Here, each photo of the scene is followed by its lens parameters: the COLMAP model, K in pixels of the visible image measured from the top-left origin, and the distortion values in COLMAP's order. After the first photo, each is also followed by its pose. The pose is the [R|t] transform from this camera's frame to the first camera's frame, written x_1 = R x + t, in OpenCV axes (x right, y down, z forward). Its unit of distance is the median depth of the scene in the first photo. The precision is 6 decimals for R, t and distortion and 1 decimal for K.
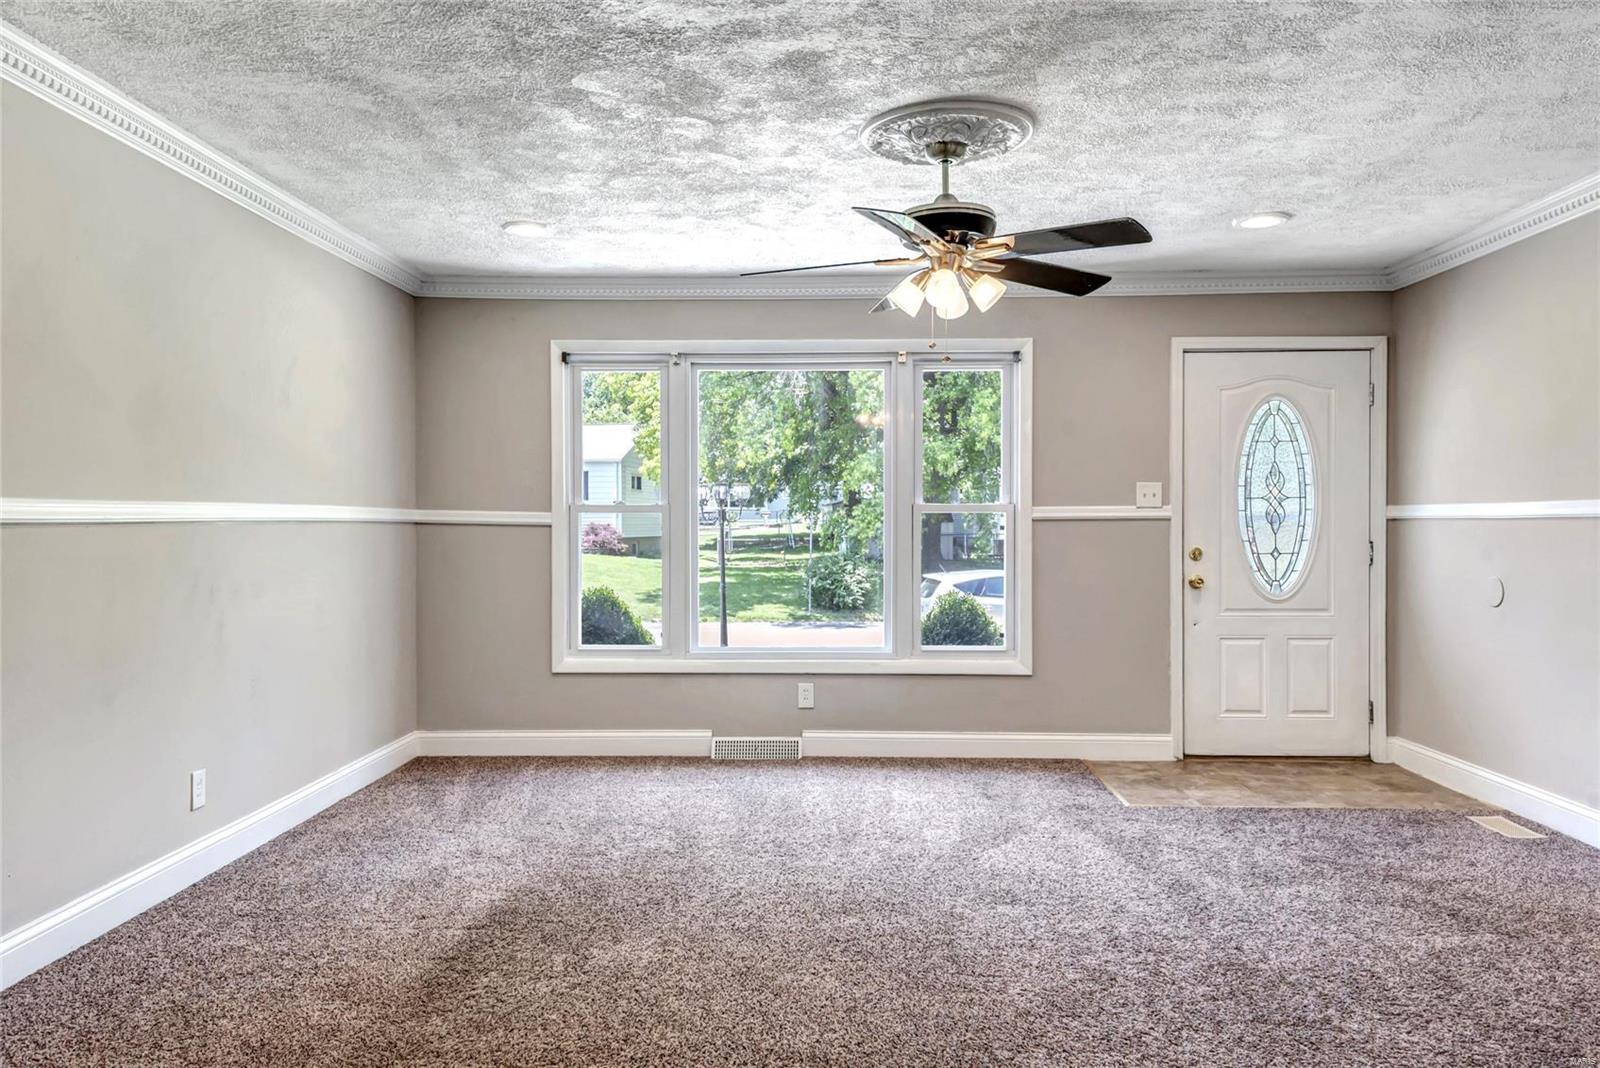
lens RADIAL K [[1156.9, 0, 800.0], [0, 1156.9, 534.0], [0, 0, 1]] dist [0.037656, -0.001721]
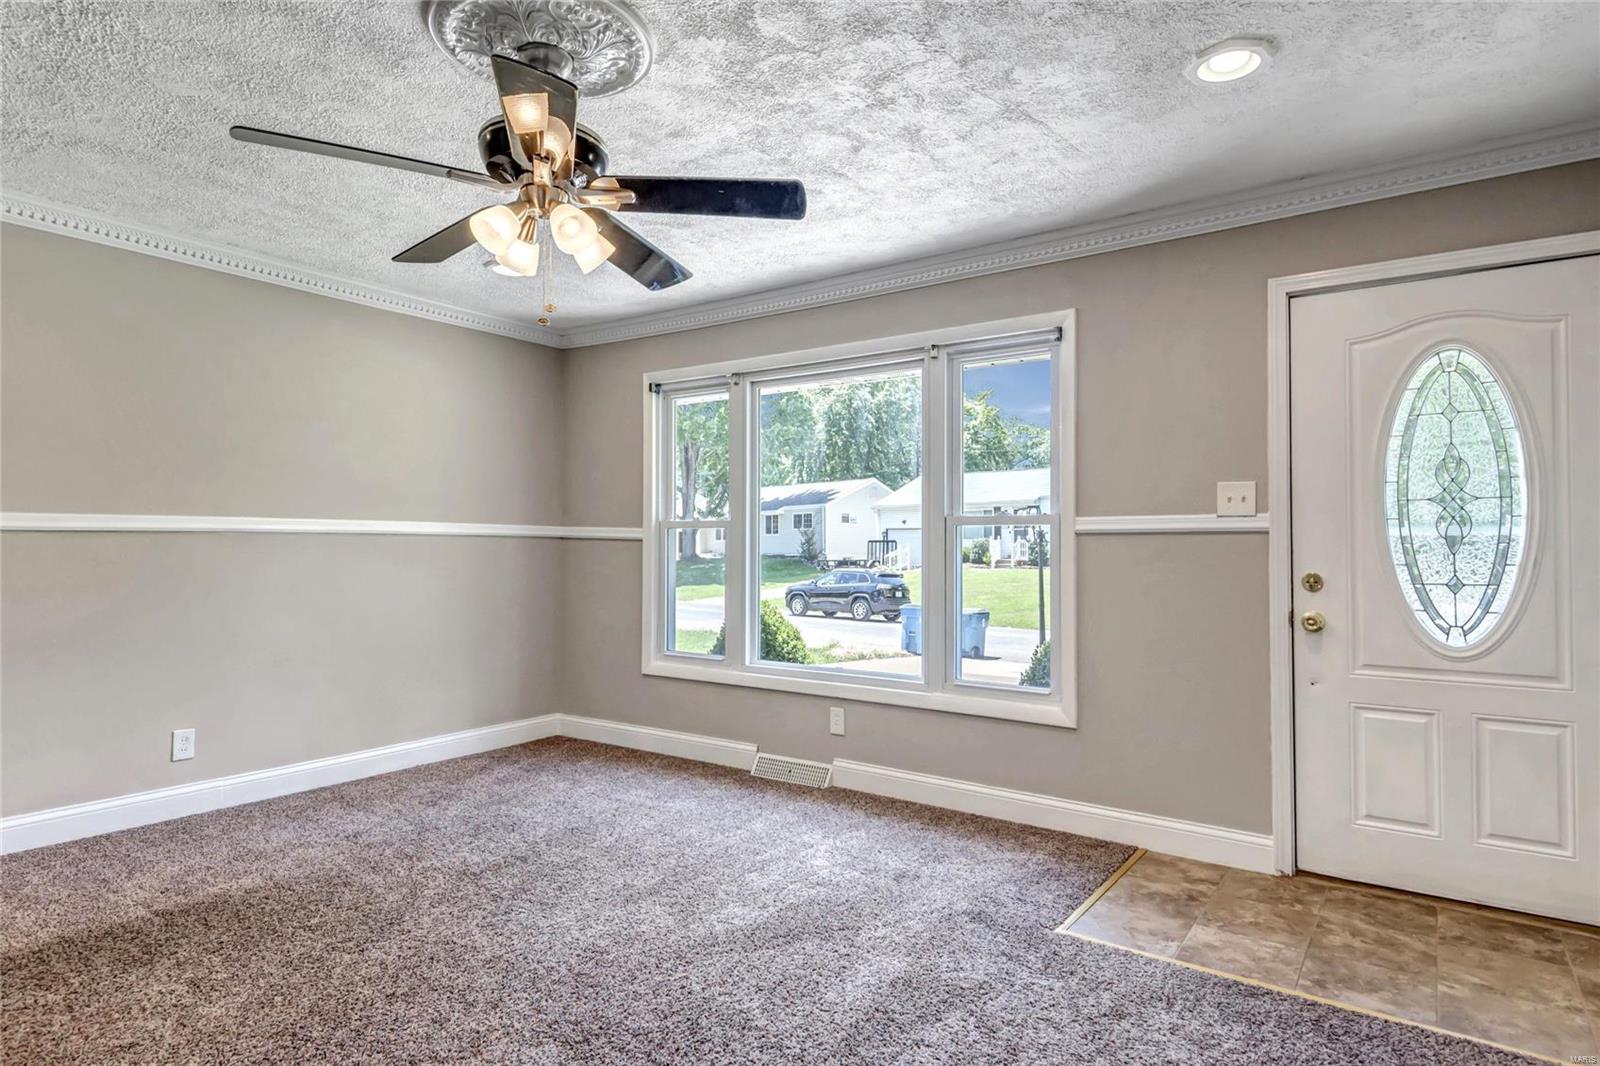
lens RADIAL K [[898.0, 0, 797.9], [0, 898.0, 527.9], [0, 0, 1]] dist [0.023199, -0.000603]
pose [[0.826716, -0.006480, -0.562582, 0.392212], [-0.011526, 0.999529, -0.028451, 0.003859], [0.562501, 0.030006, 0.826252, 0.376780]]
